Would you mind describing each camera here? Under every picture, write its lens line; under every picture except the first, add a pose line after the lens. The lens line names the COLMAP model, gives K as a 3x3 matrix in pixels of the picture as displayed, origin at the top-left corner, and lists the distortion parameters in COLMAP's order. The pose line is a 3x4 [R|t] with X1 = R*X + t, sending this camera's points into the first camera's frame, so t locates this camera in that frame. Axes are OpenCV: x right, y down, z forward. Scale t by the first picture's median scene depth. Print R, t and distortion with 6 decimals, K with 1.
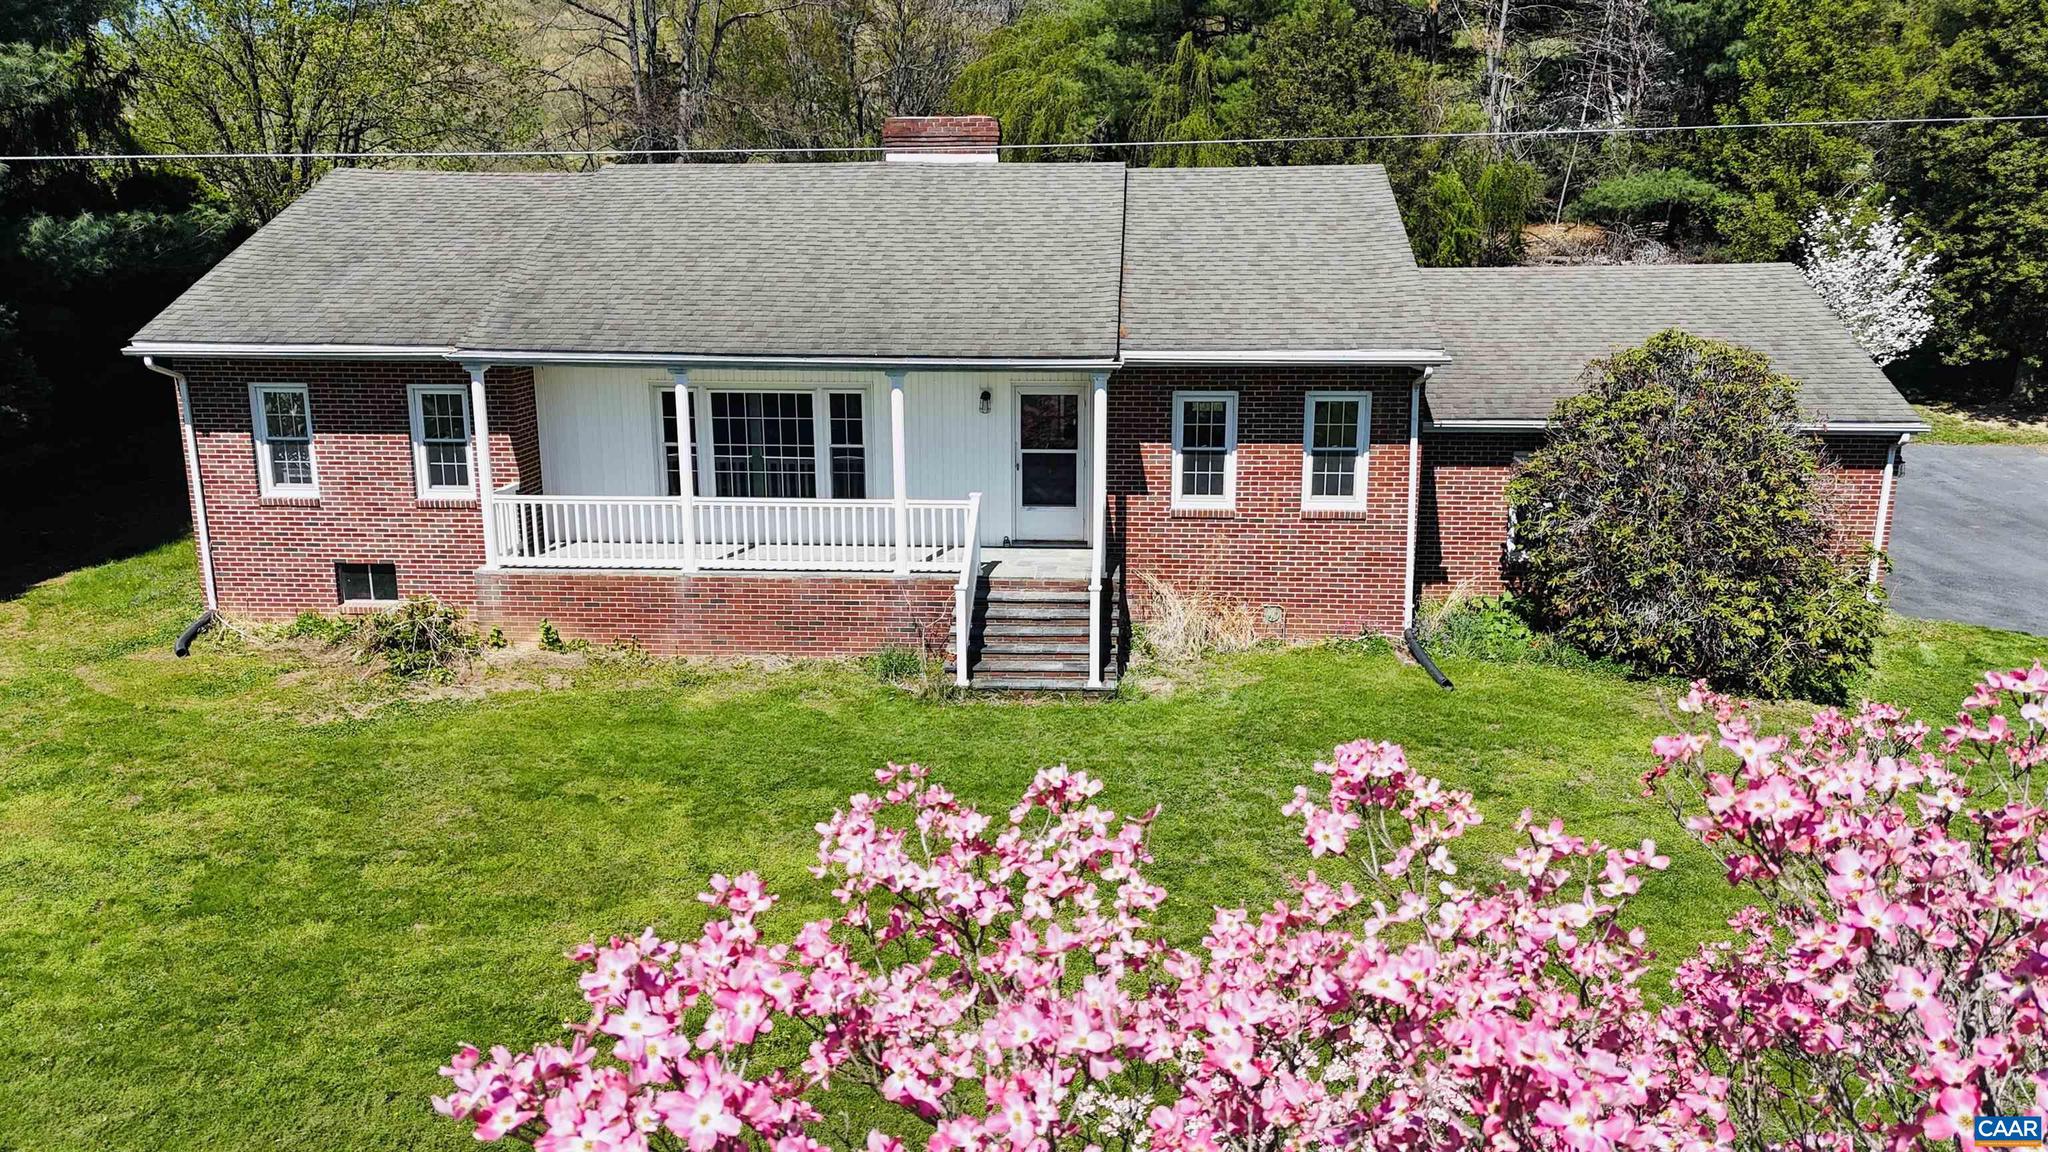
lens RADIAL K [[1501.0, 0, 1028.9], [0, 1501.0, 577.3], [0, 0, 1]] dist [0.086259, -0.095836]
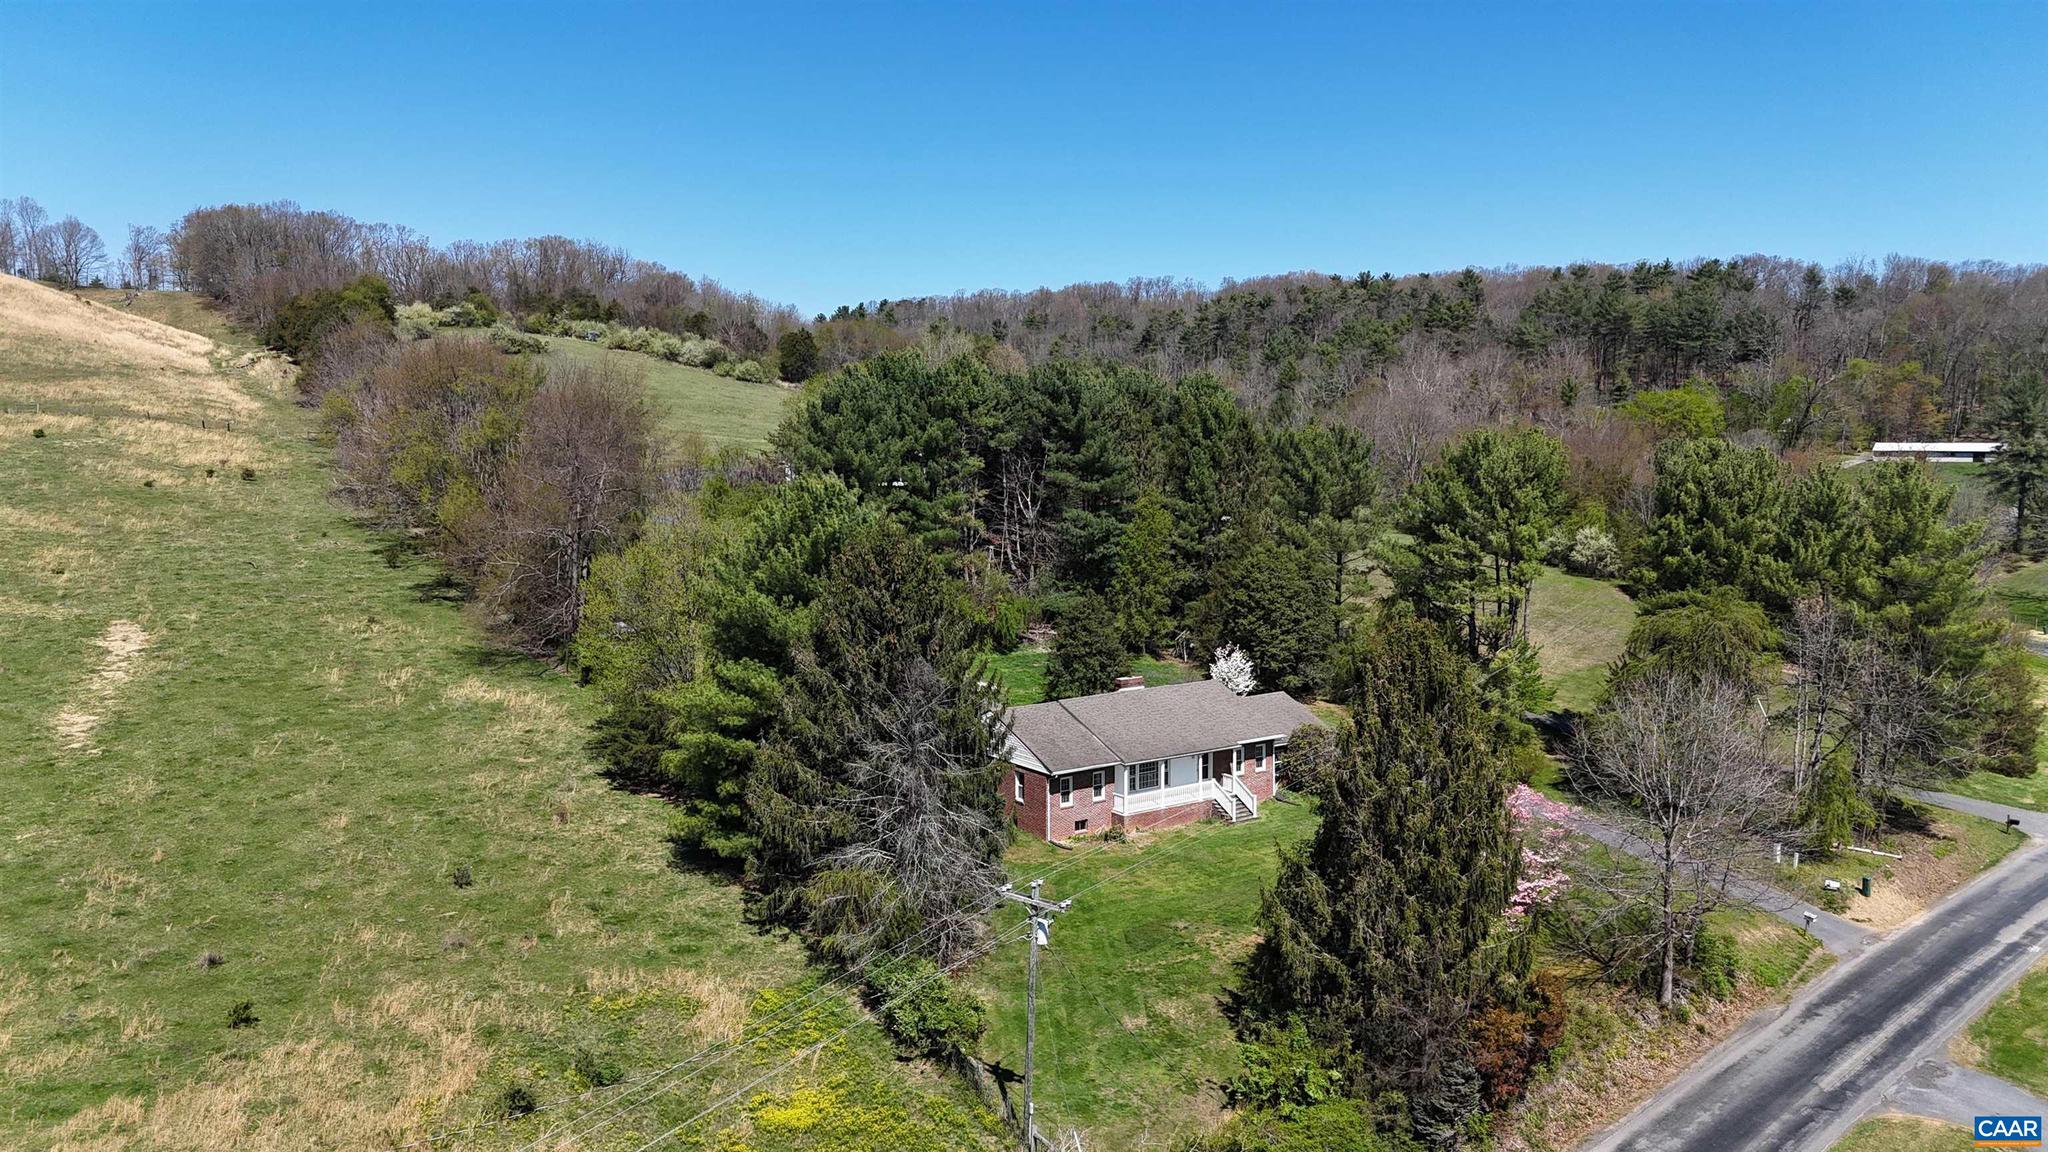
lens RADIAL K [[1502.9, 0, 1029.0], [0, 1502.9, 571.5], [0, 0, 1]] dist [0.078568, -0.079854]
pose [[0.765574, -0.059143, 0.640624, -3.071059], [0.139338, 0.987373, -0.075360, -0.378479], [-0.628078, 0.146957, 0.764148, -2.006963]]
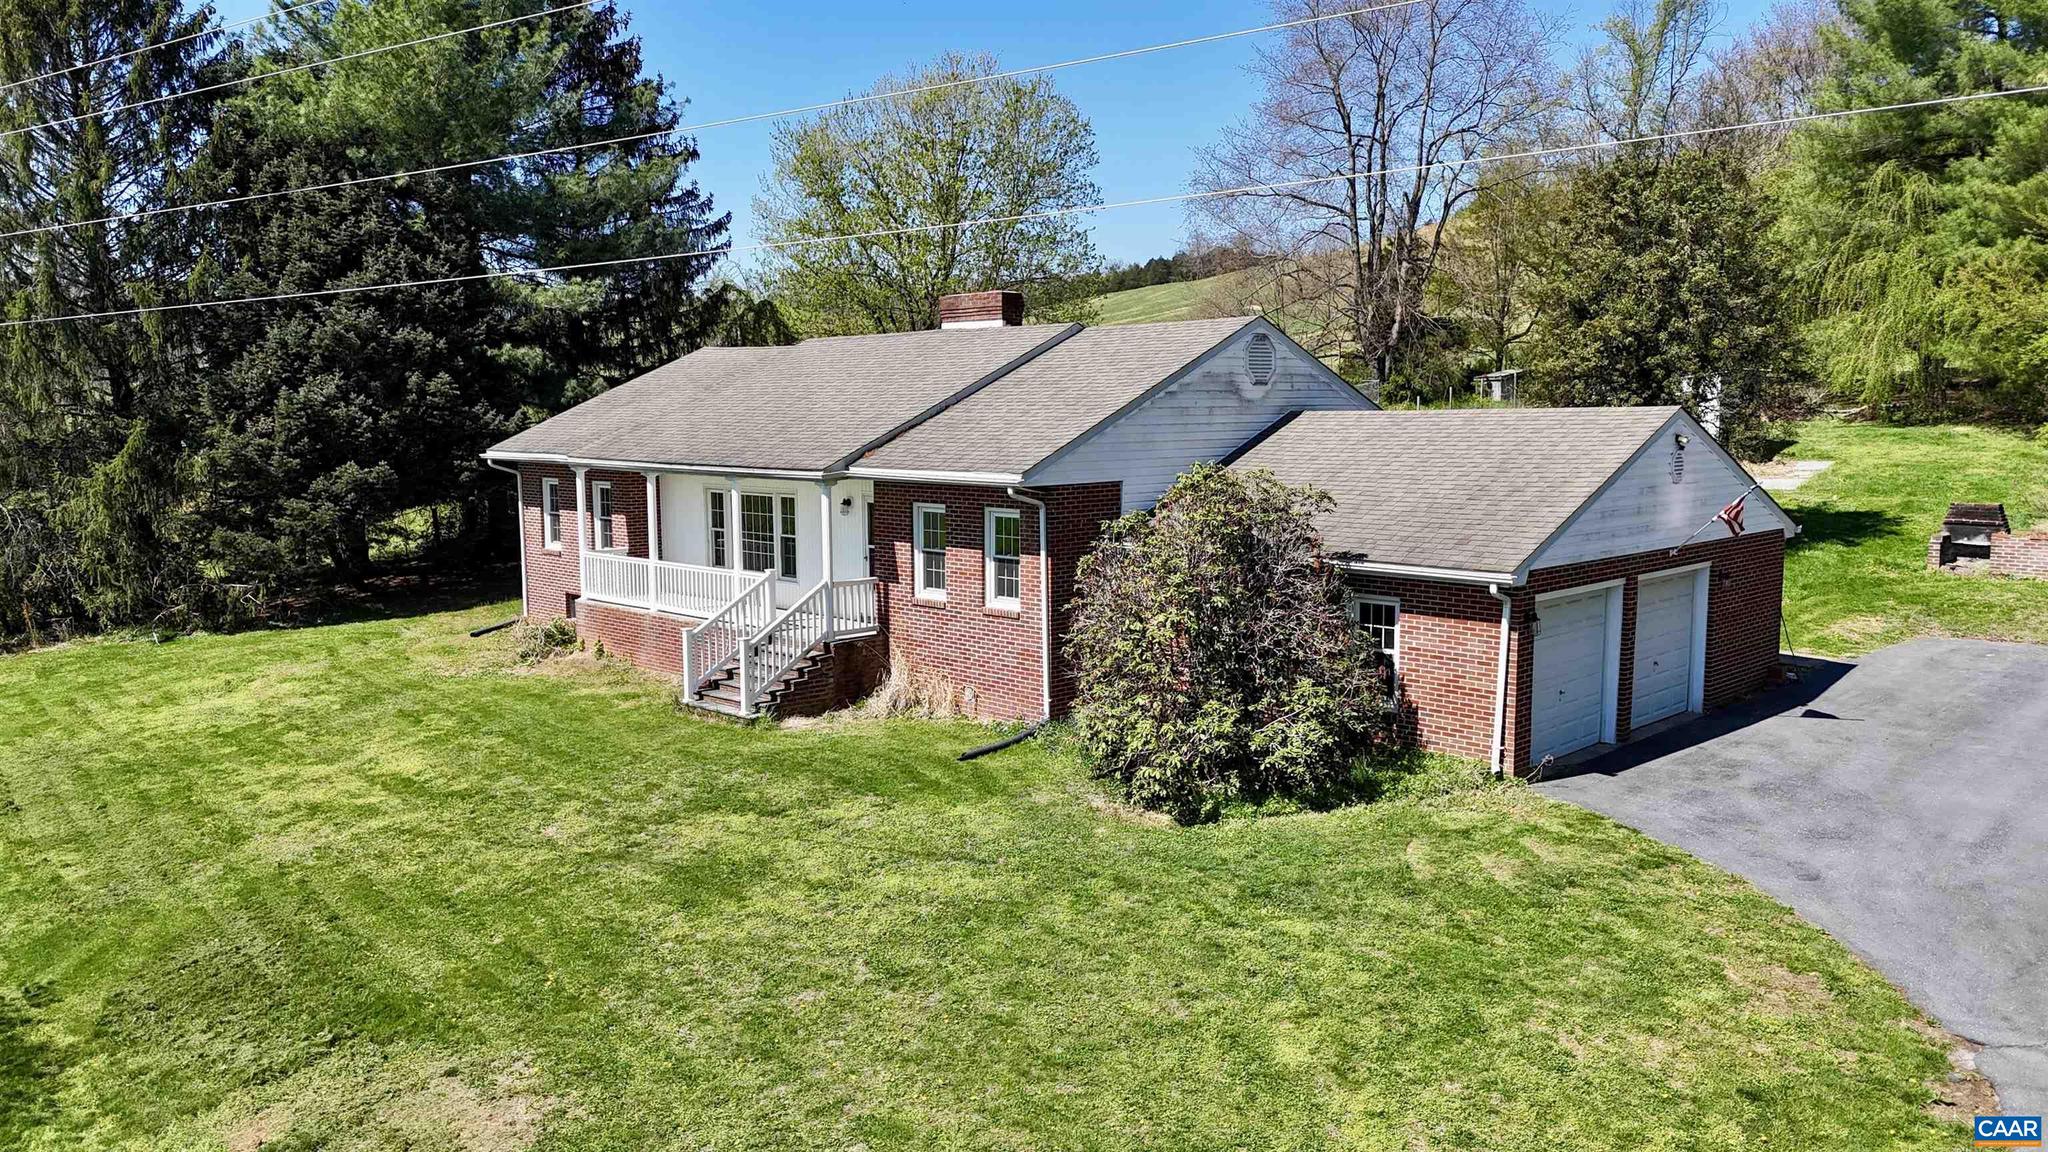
lens RADIAL K [[1502.9, 0, 1029.0], [0, 1502.9, 571.5], [0, 0, 1]] dist [0.078568, -0.079854]
pose [[0.753144, 0.070292, -0.654090, 0.967117], [-0.141930, 0.988221, -0.057224, -0.009555], [0.642363, 0.135933, 0.754249, 0.129505]]
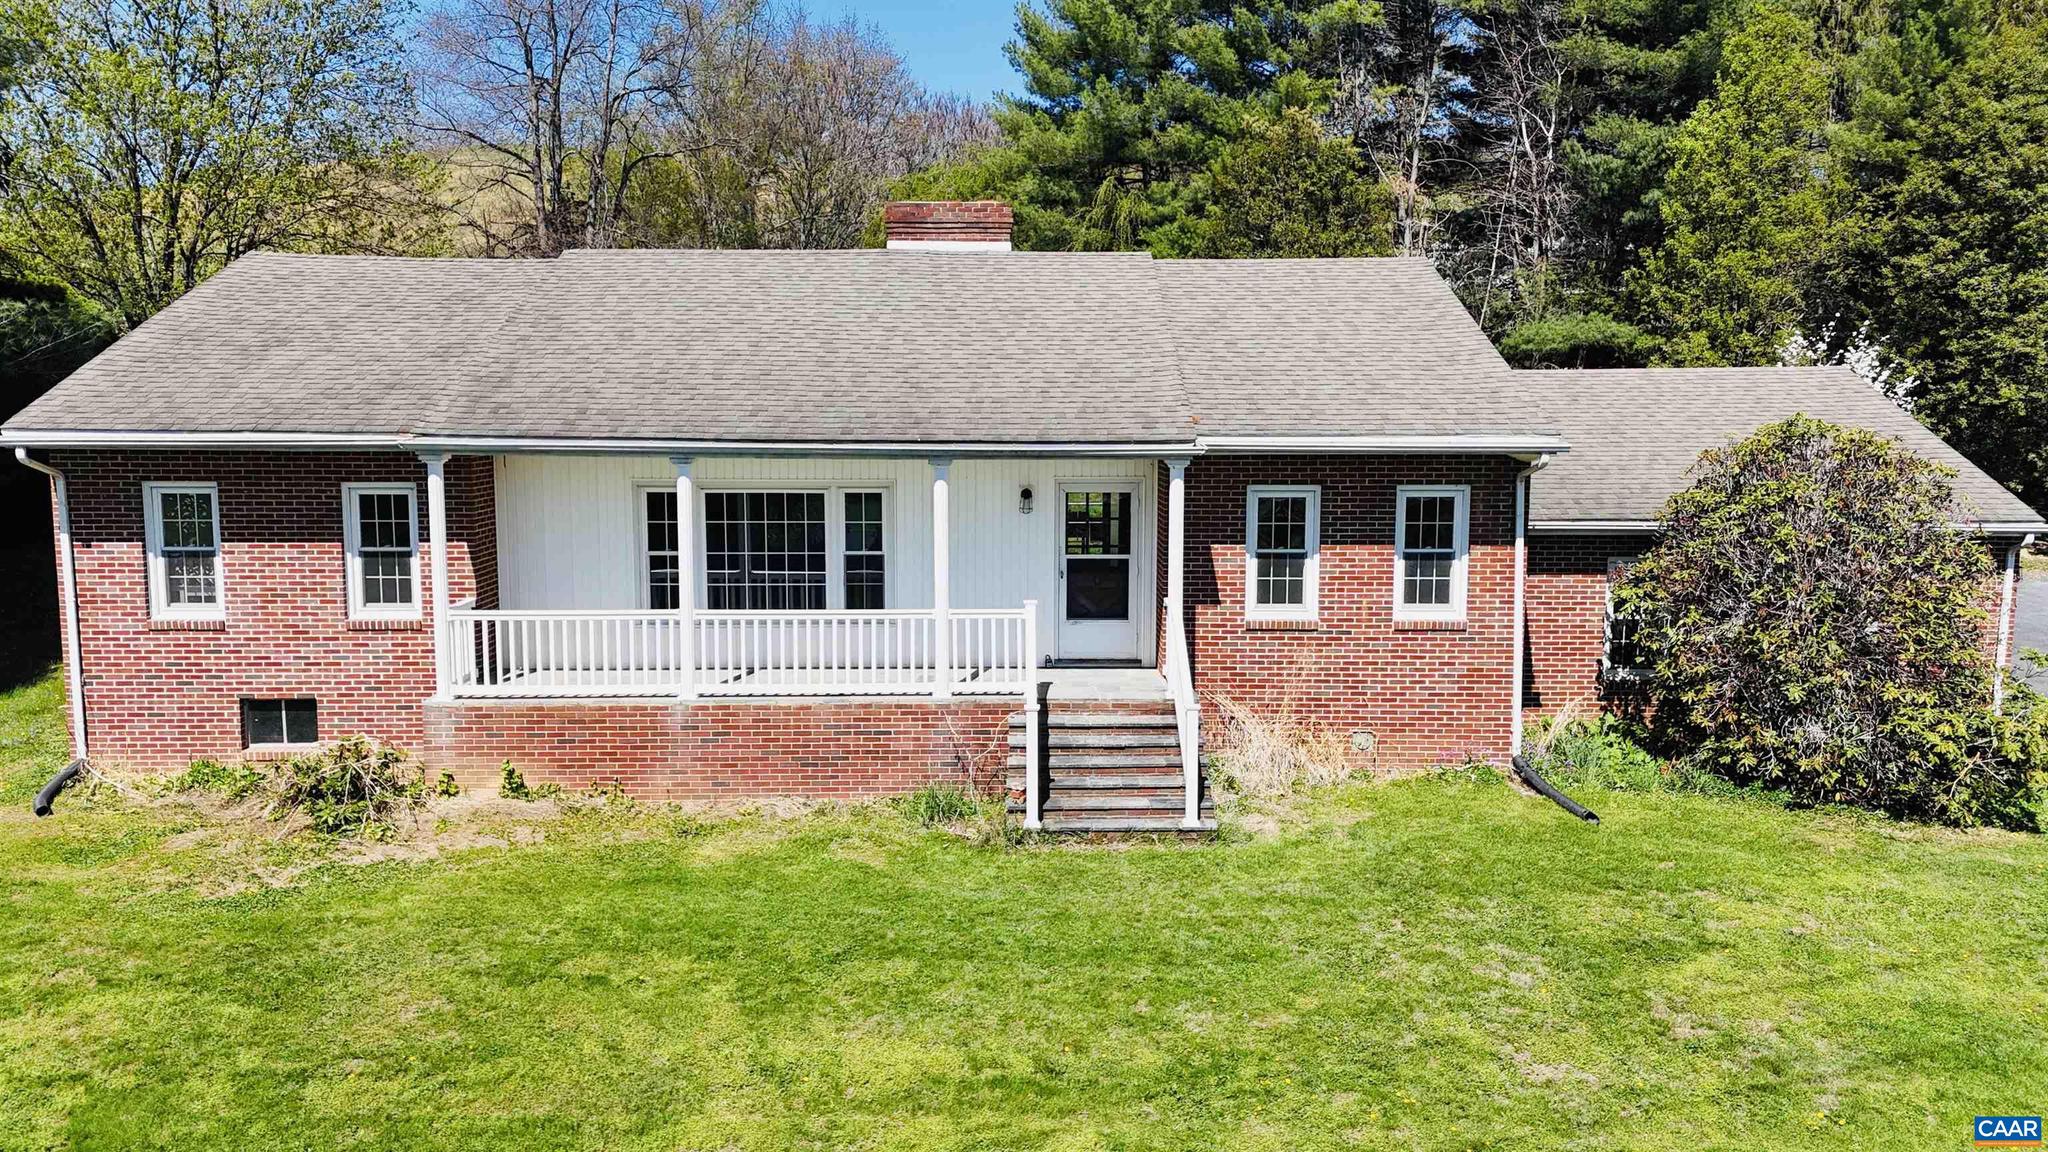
lens RADIAL K [[1502.9, 0, 1029.0], [0, 1502.9, 571.5], [0, 0, 1]] dist [0.078568, -0.079854]
pose [[0.996372, -0.005925, 0.084897, -0.104097], [0.015193, 0.993932, -0.108940, 0.019545], [-0.083737, 0.109834, 0.990416, 0.142827]]
